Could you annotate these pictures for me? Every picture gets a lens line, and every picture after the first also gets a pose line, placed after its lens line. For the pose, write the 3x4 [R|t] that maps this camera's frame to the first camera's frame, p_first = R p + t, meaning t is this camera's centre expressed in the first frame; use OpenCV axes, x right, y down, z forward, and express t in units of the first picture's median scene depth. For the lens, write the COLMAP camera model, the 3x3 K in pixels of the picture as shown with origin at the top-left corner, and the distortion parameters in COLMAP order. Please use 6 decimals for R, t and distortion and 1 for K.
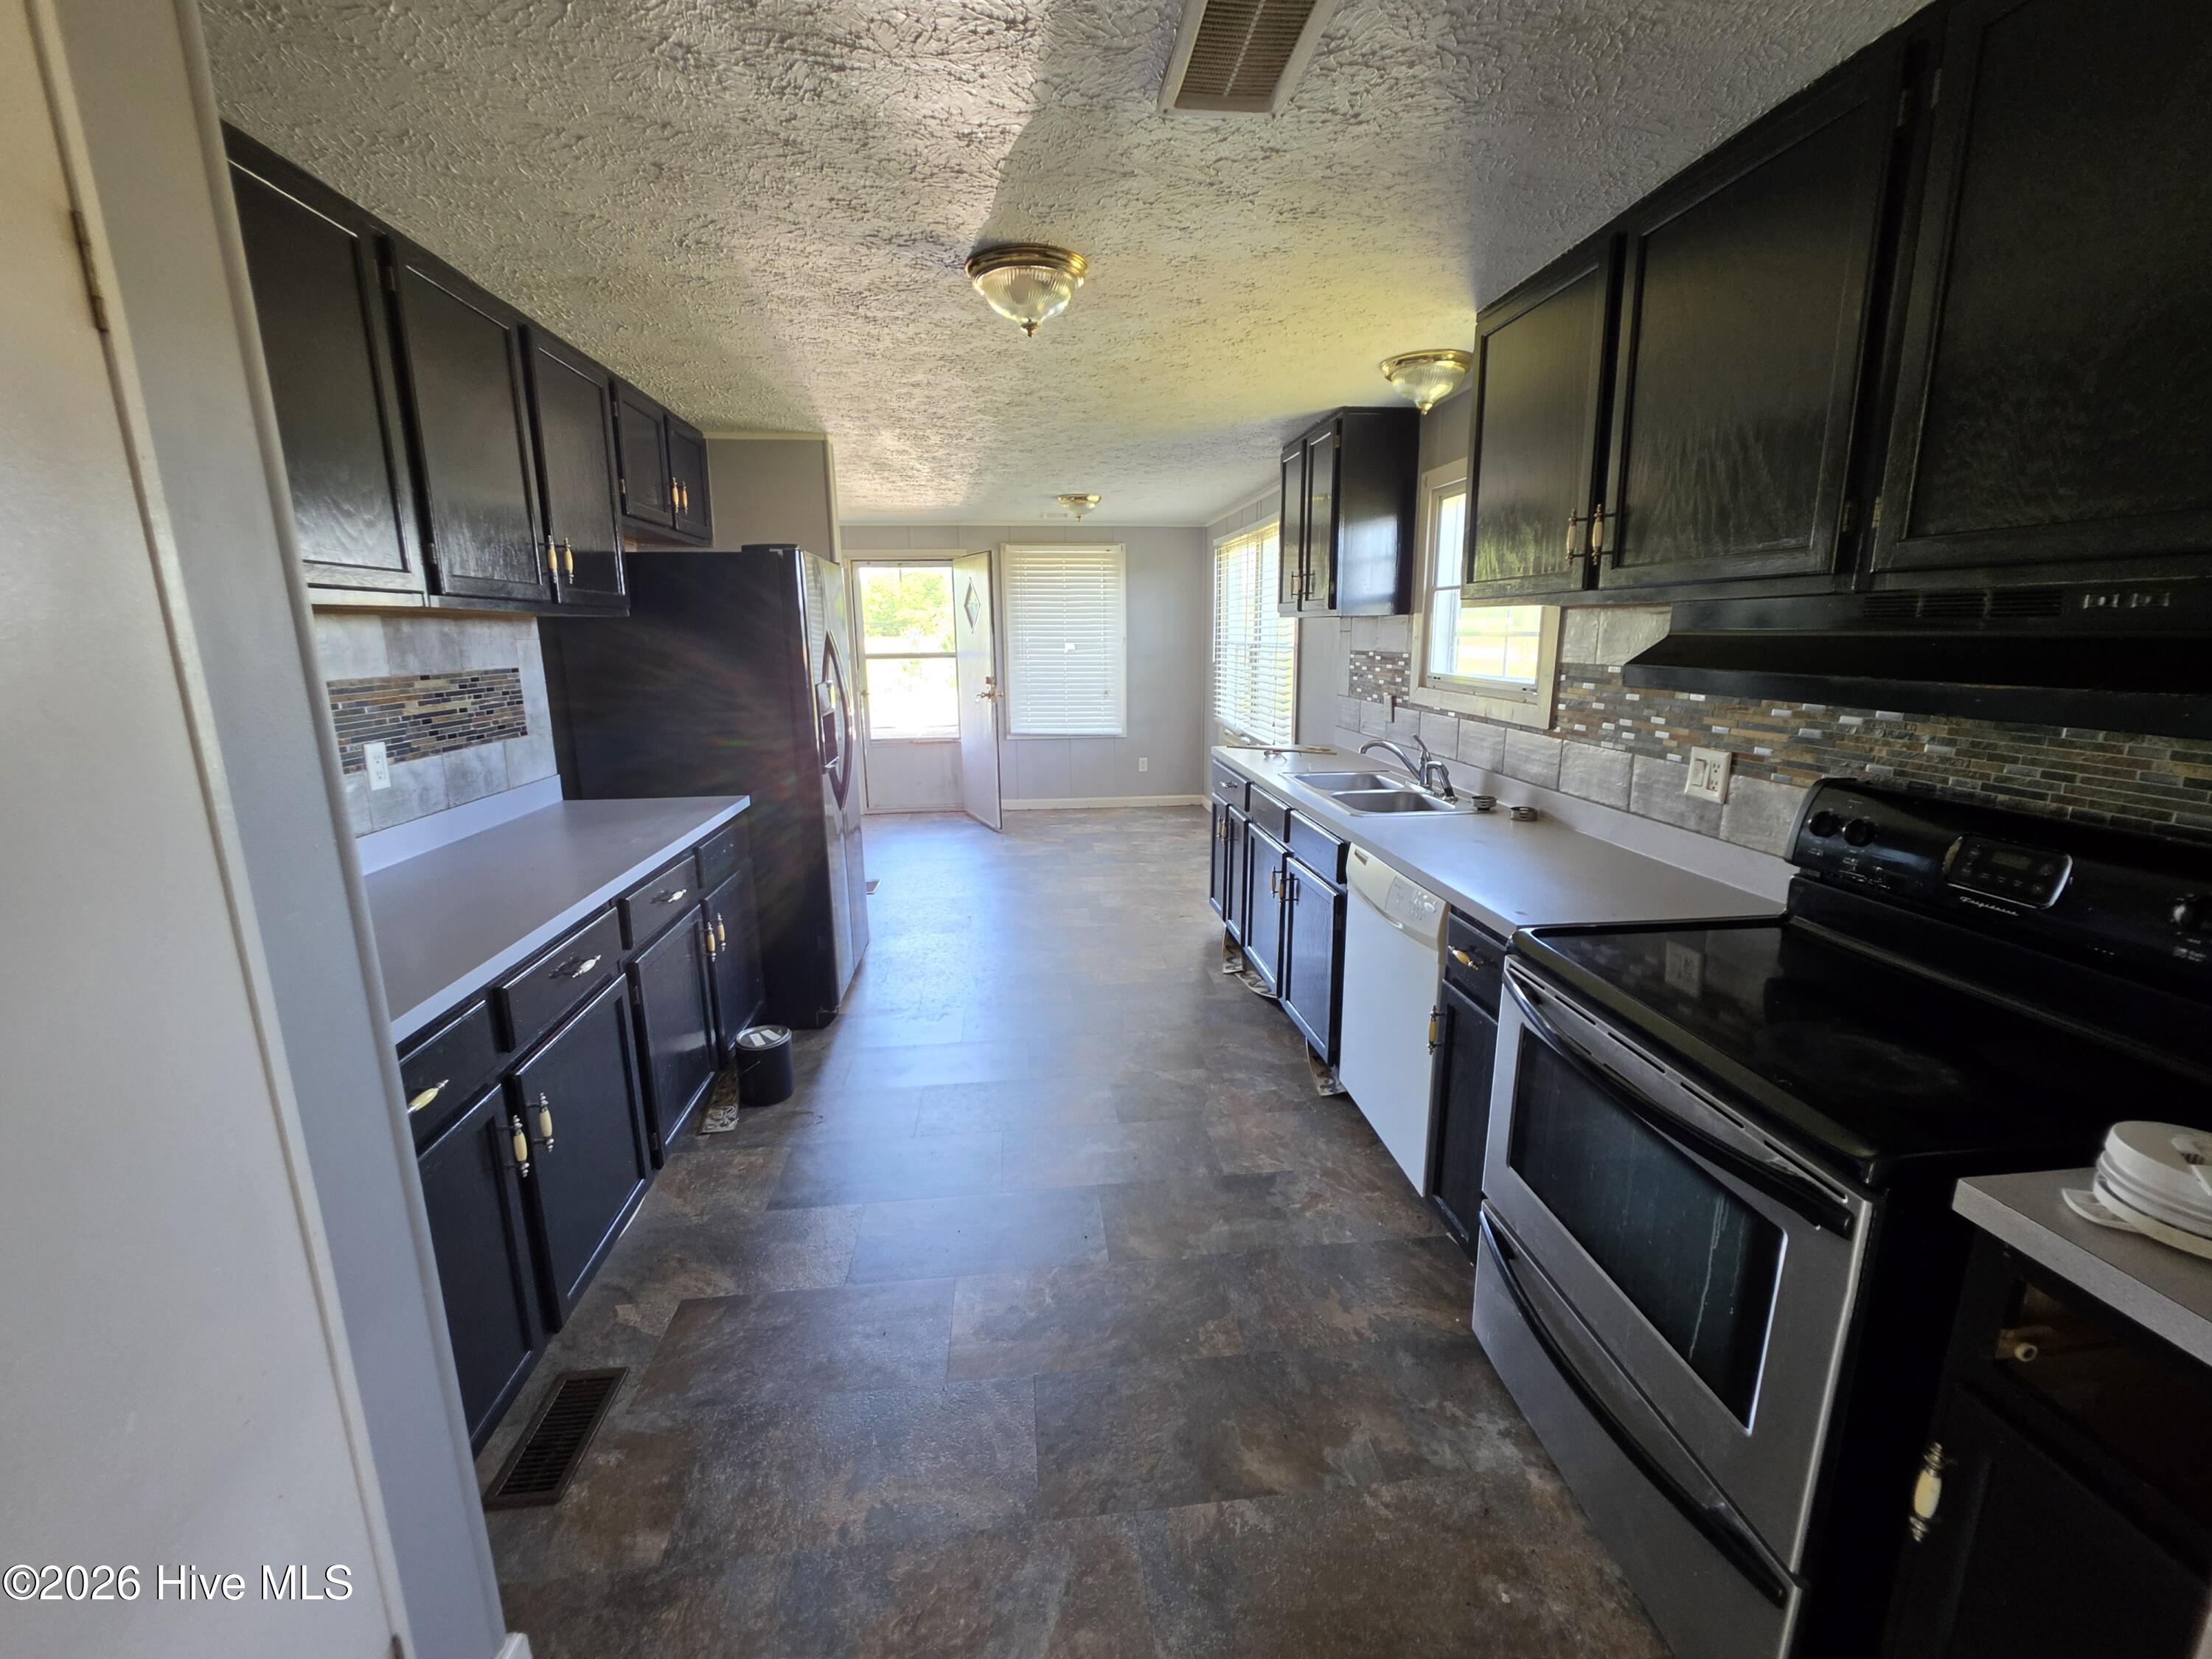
lens RADIAL K [[891.6, 0, 1104.7], [0, 891.6, 821.7], [0, 0, 1]] dist [0.000151, 0.000010]
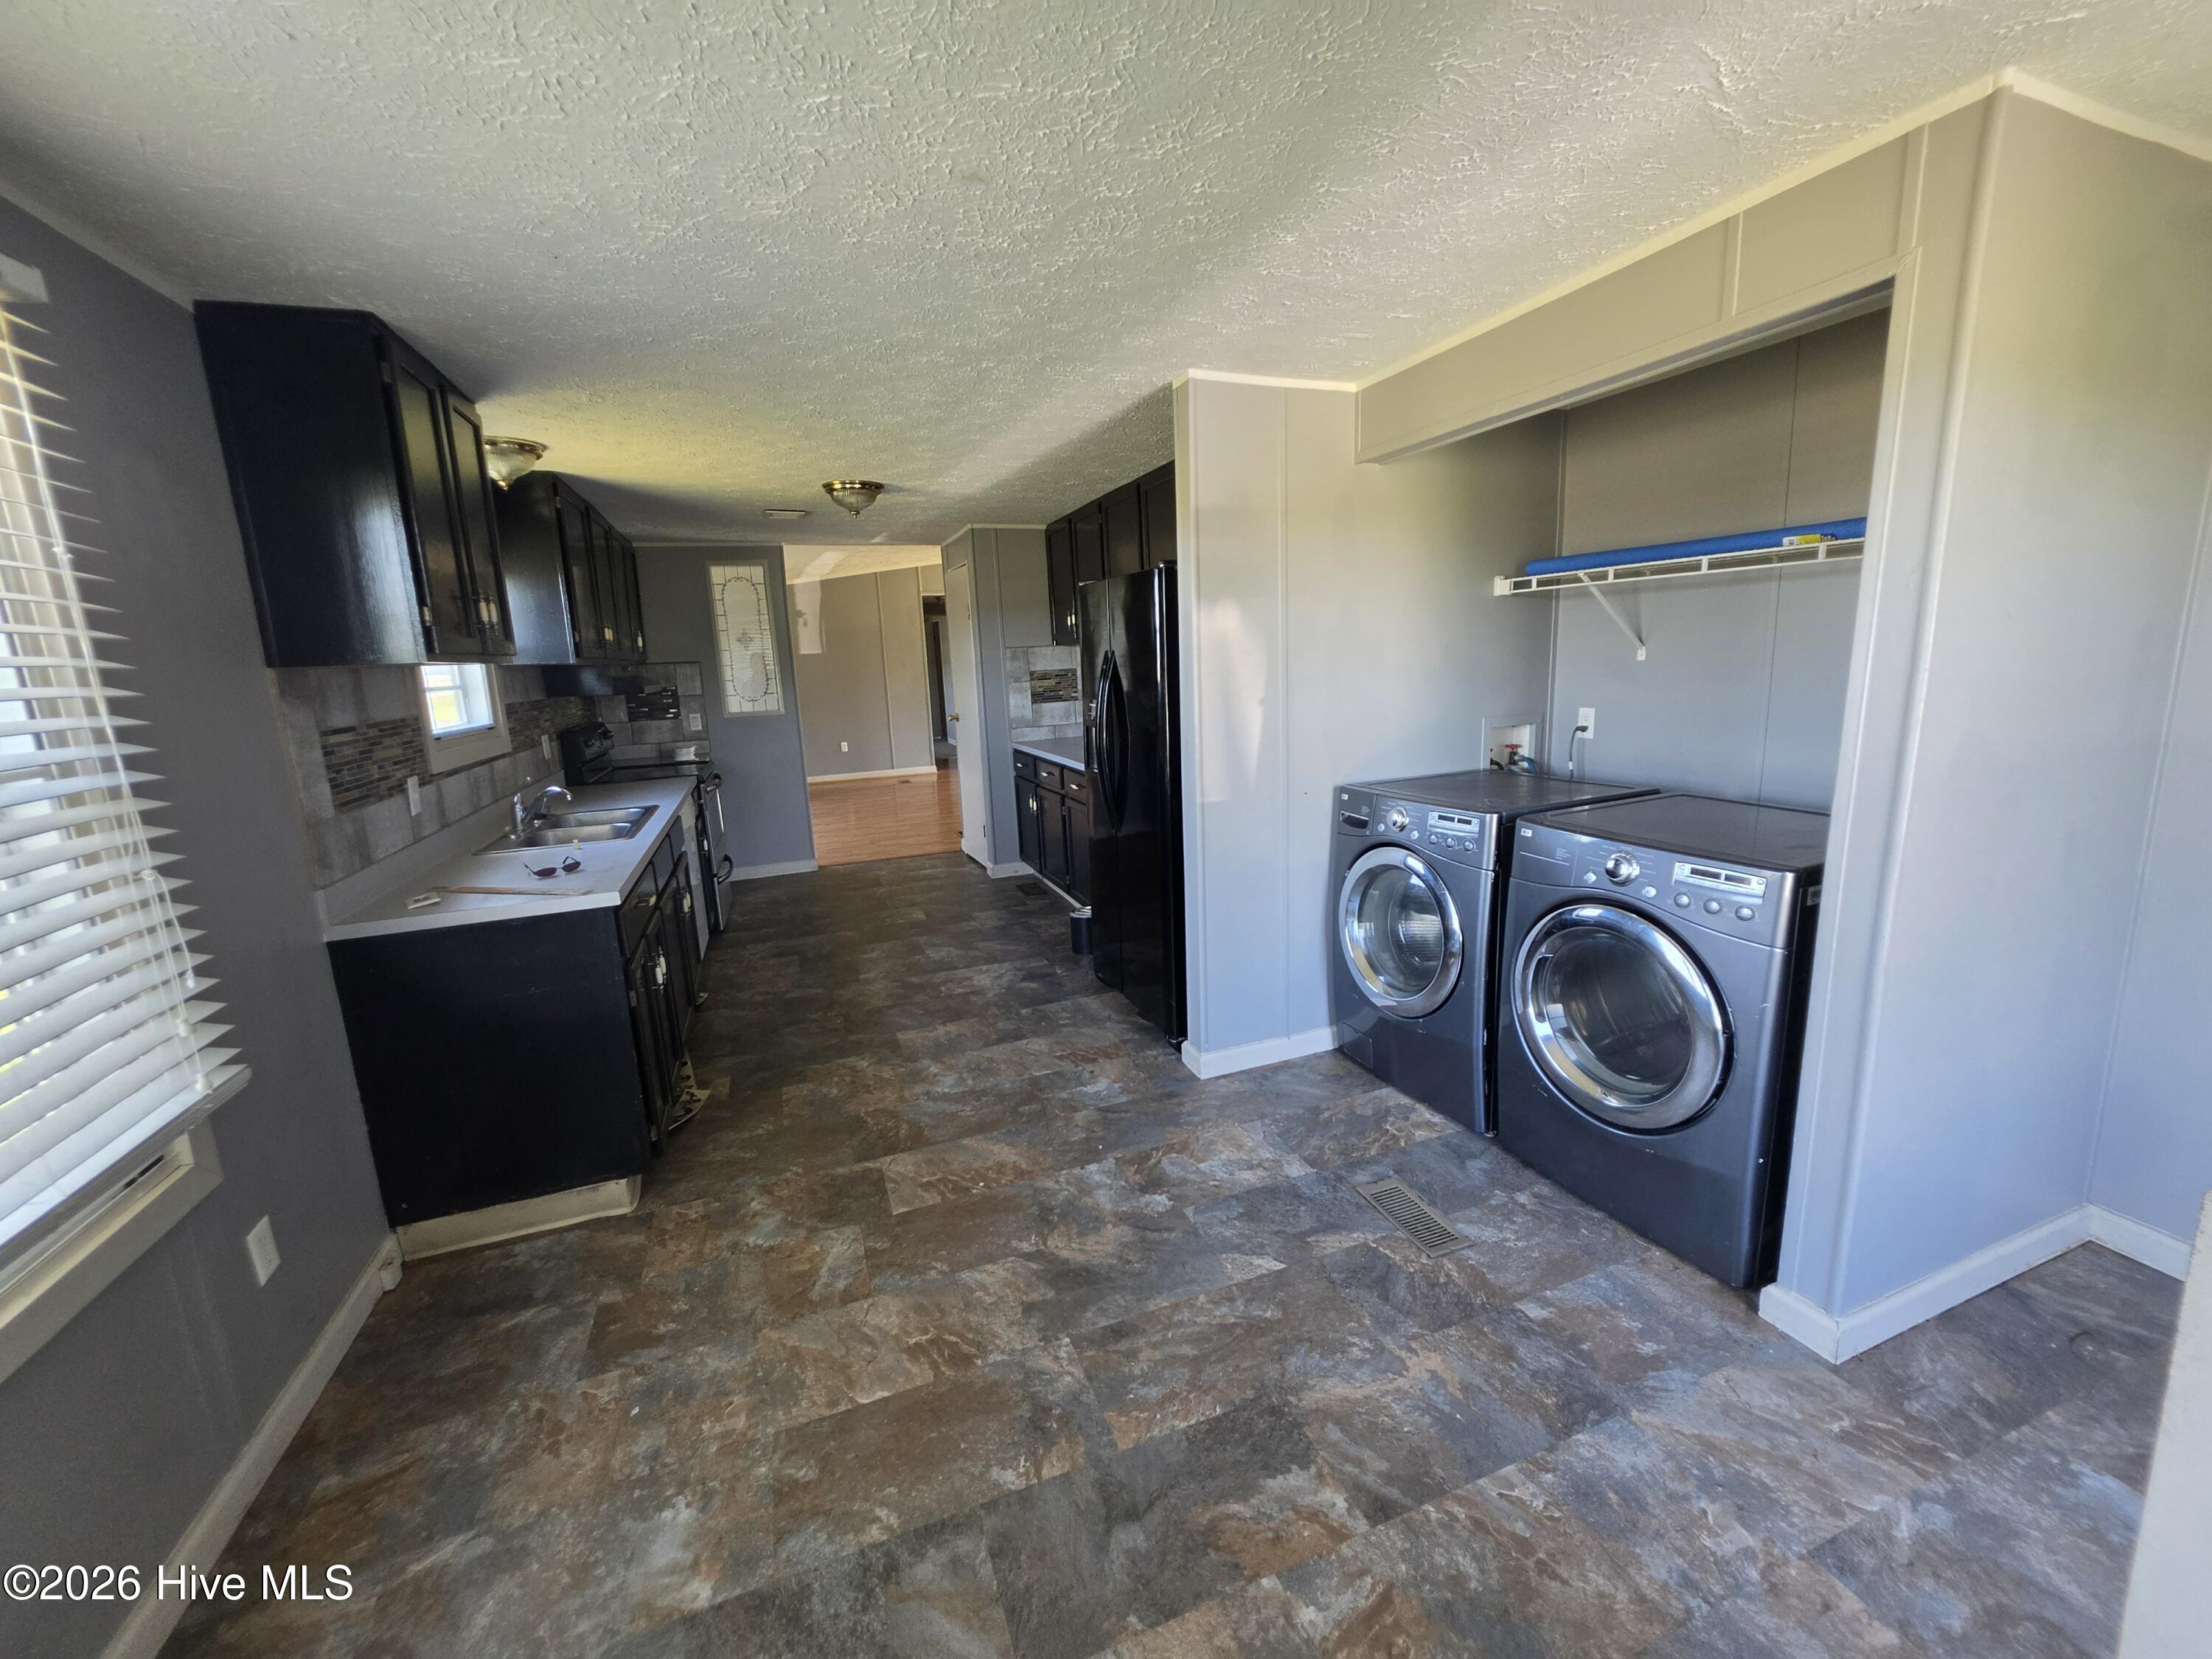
lens RADIAL K [[891.6, 0, 1111.2], [0, 891.6, 817.8], [0, 0, 1]] dist [0.000151, 0.000010]
pose [[-0.965464, 0.099517, -0.240781, -0.027504], [-0.000936, 0.922845, 0.385171, -0.210992], [0.260535, 0.372094, -0.890880, 0.975408]]
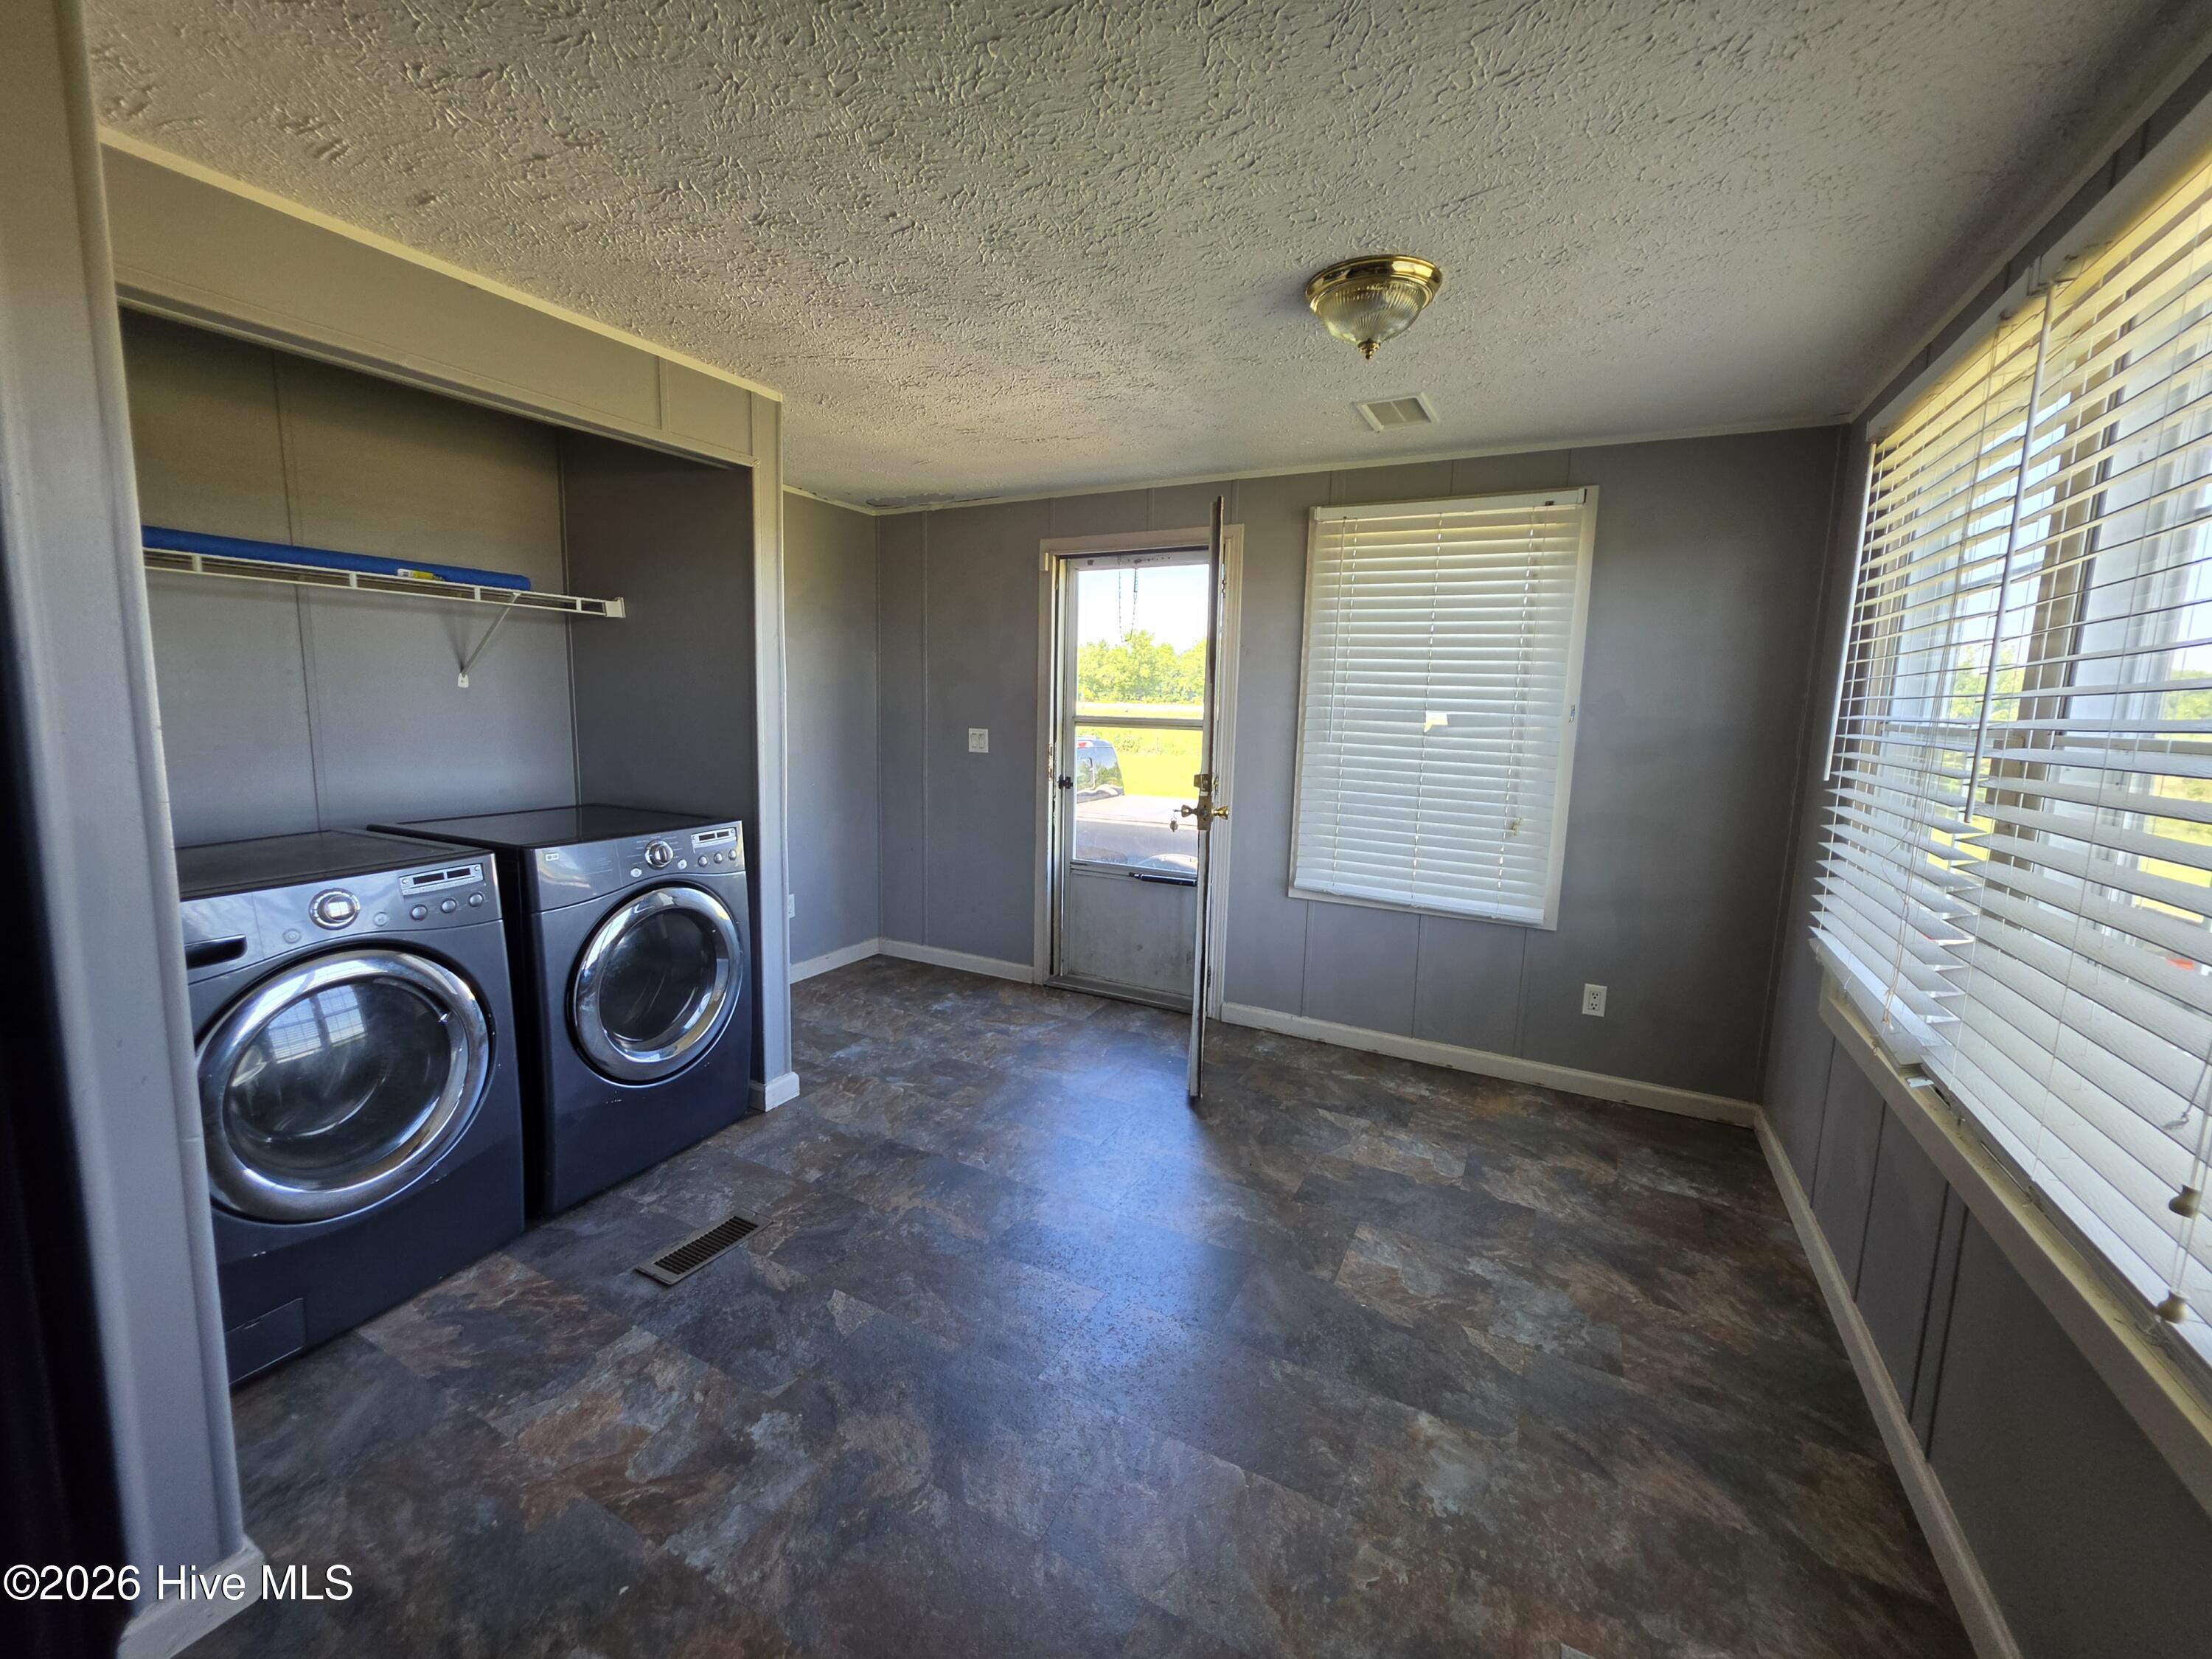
lens RADIAL K [[891.6, 0, 1105.1], [0, 891.6, 826.1], [0, 0, 1]] dist [0.000151, 0.000010]
pose [[0.832764, 0.110875, -0.542411, 0.076601], [-0.152171, 0.987846, -0.031701, -0.105835], [0.532304, 0.108939, 0.839515, 0.549853]]
